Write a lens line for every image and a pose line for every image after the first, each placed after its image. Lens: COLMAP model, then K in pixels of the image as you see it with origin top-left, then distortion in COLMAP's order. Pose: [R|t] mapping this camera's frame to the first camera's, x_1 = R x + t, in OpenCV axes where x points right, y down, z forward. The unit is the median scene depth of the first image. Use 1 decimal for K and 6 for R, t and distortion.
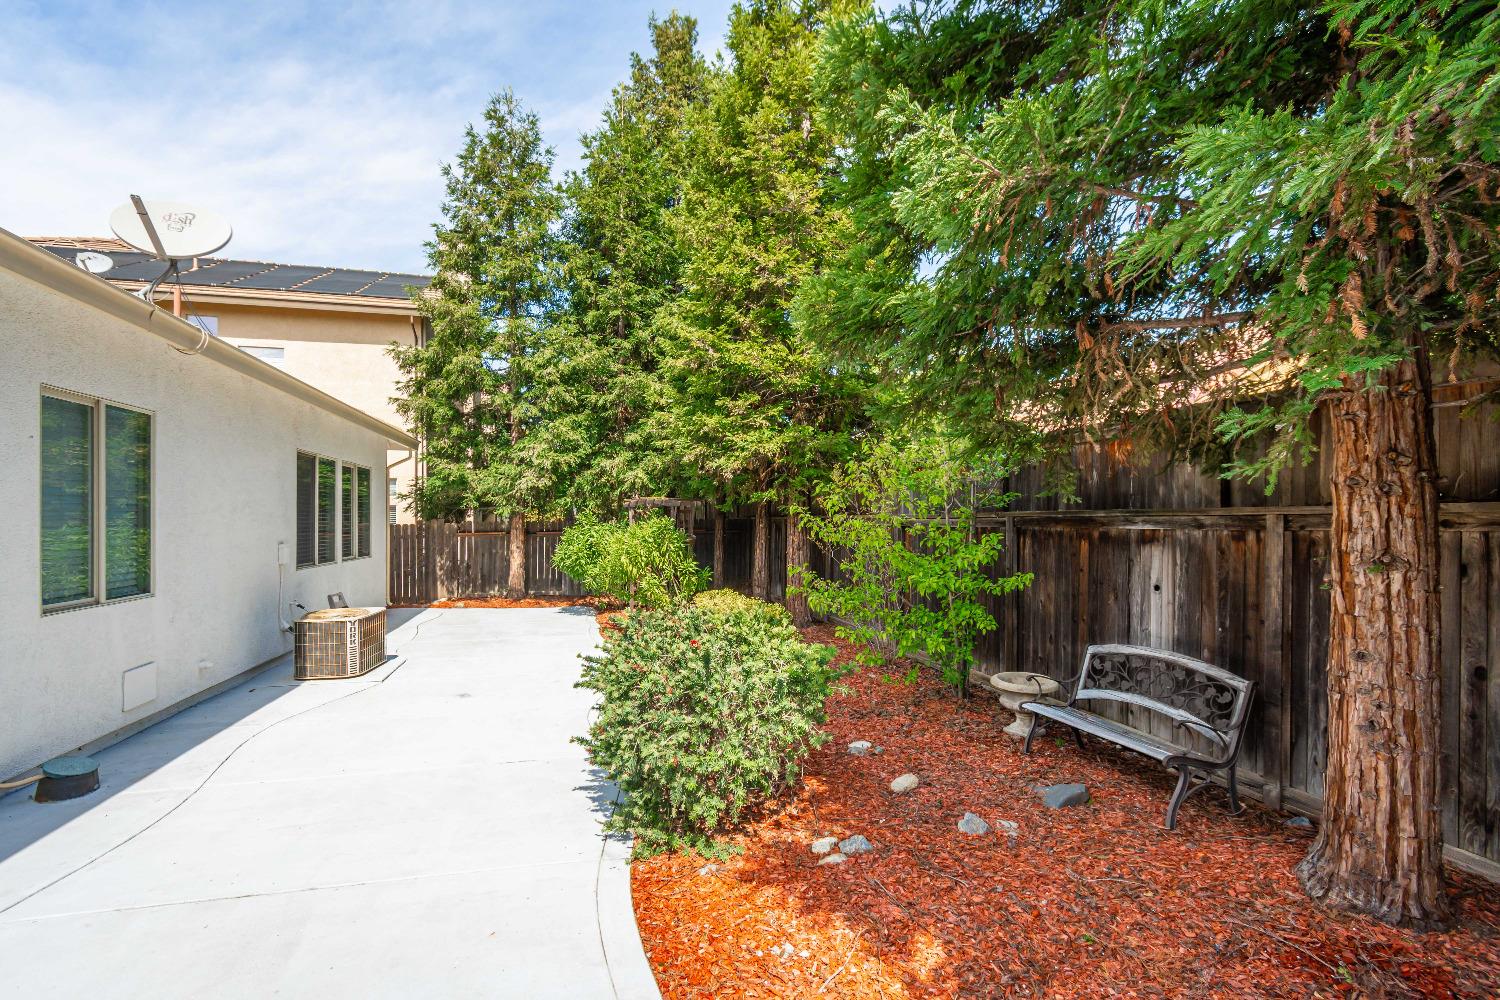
lens RADIAL K [[679.2, 0, 728.3], [0, 679.2, 514.8], [0, 0, 1]] dist [-0.002424, -0.000369]
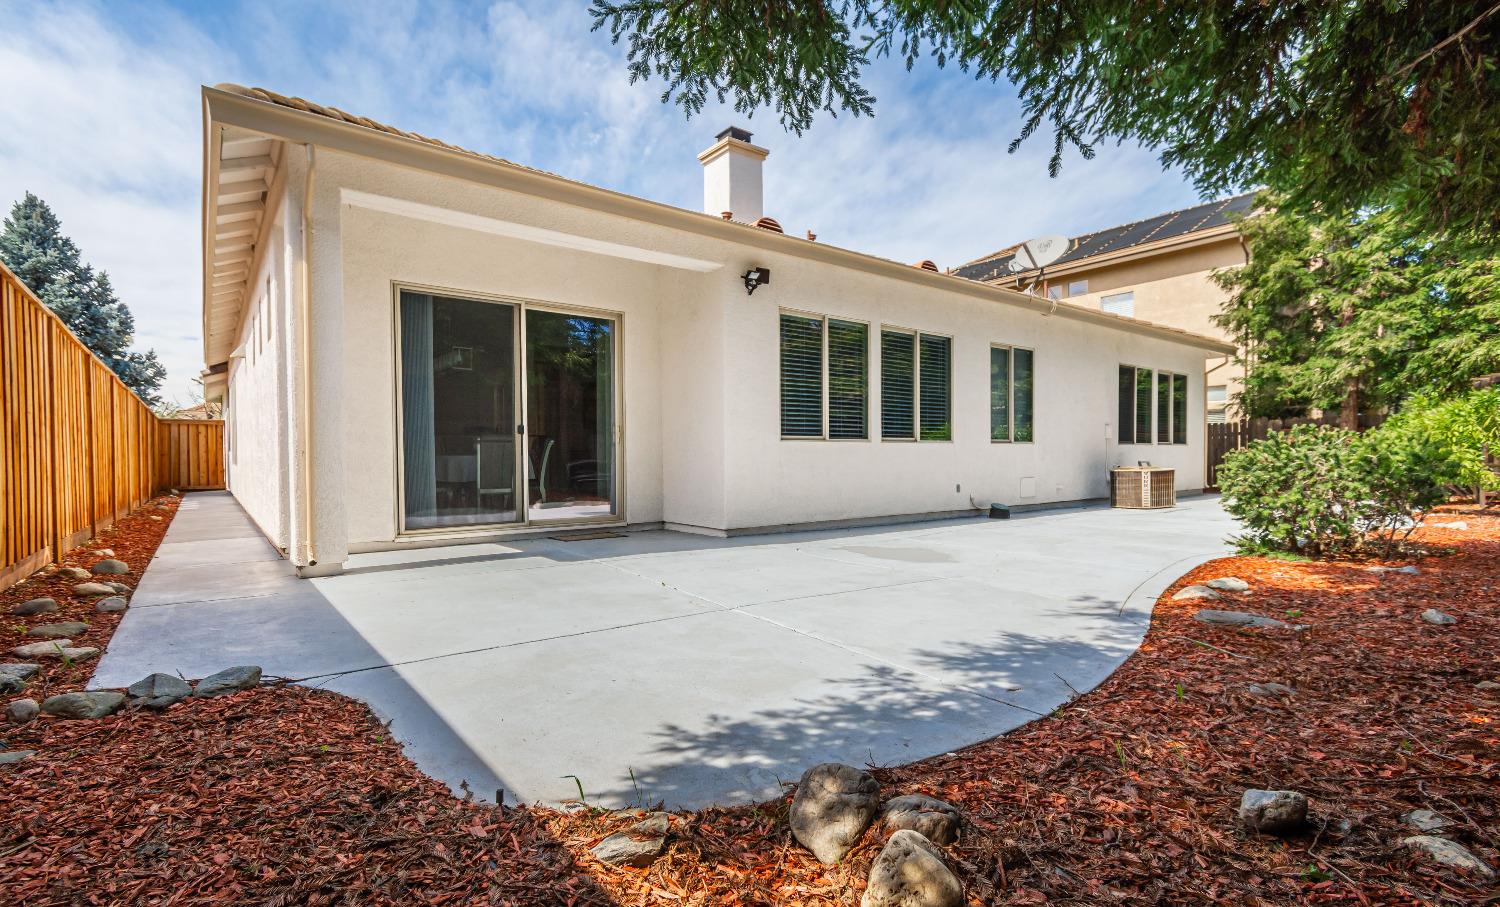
lens RADIAL K [[680.4, 0, 747.8], [0, 680.4, 469.4], [0, 0, 1]] dist [-0.000231, -0.000130]
pose [[0.417700, 0.014784, -0.908465, 0.499194], [0.014169, 0.999640, 0.022782, 0.117030], [0.908474, -0.022389, 0.417341, -0.482110]]
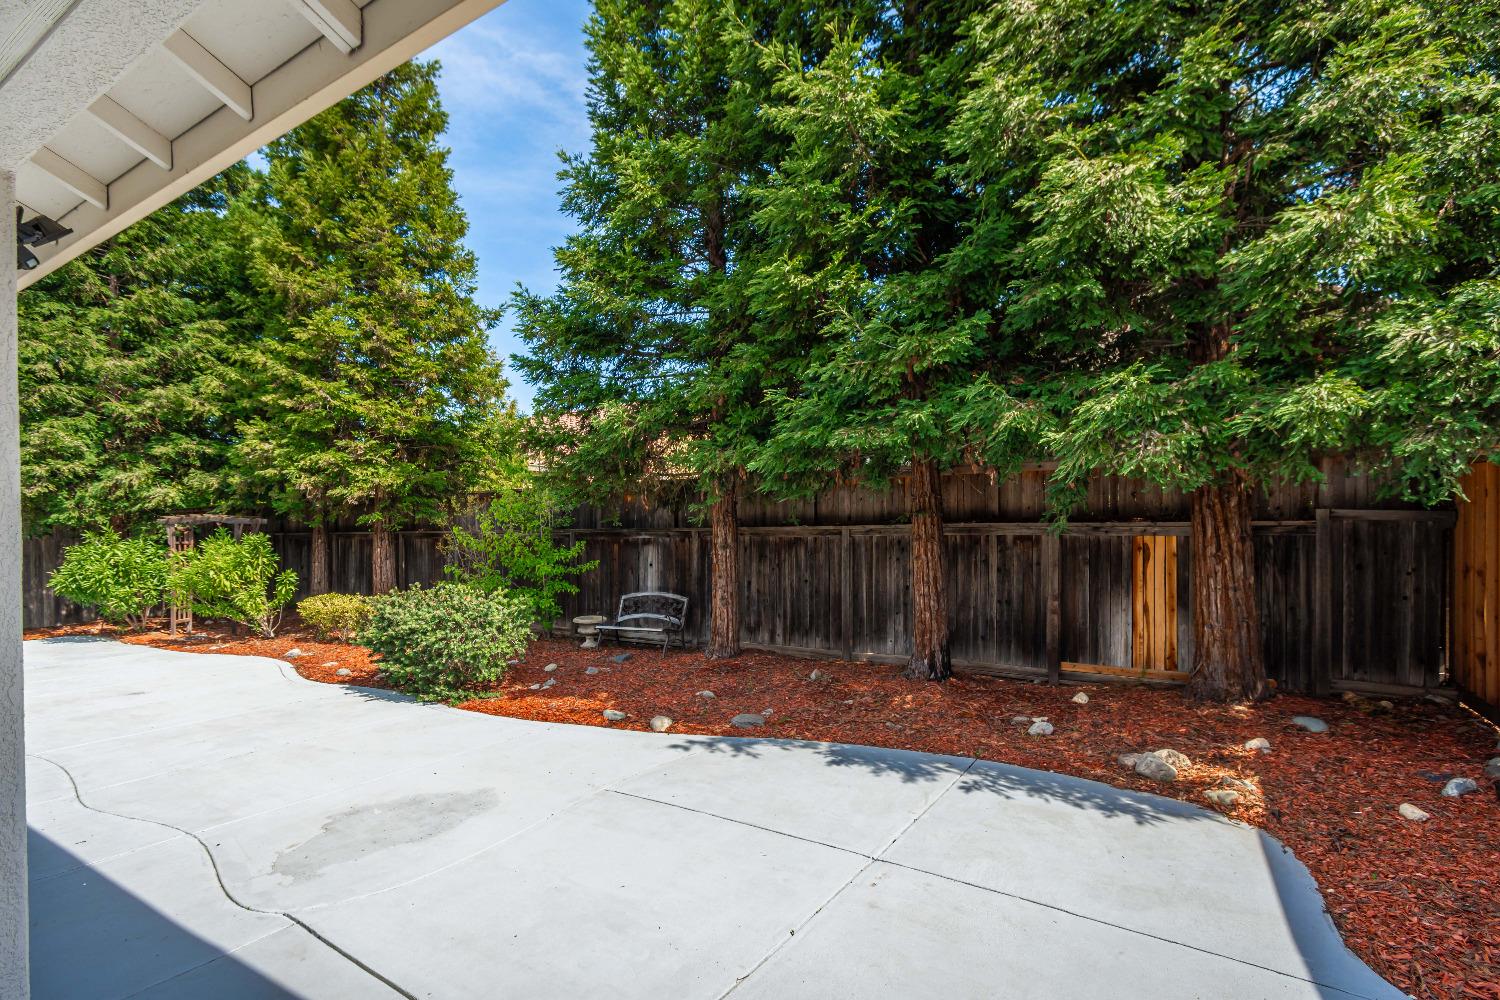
lens RADIAL K [[689.9, 0, 756.3], [0, 689.9, 536.6], [0, 0, 1]] dist [0.017270, -0.000055]
pose [[0.698270, -0.011089, 0.715748, -0.512409], [0.002716, 0.999914, 0.012841, -0.007247], [-0.715829, -0.007022, 0.698240, -0.560948]]
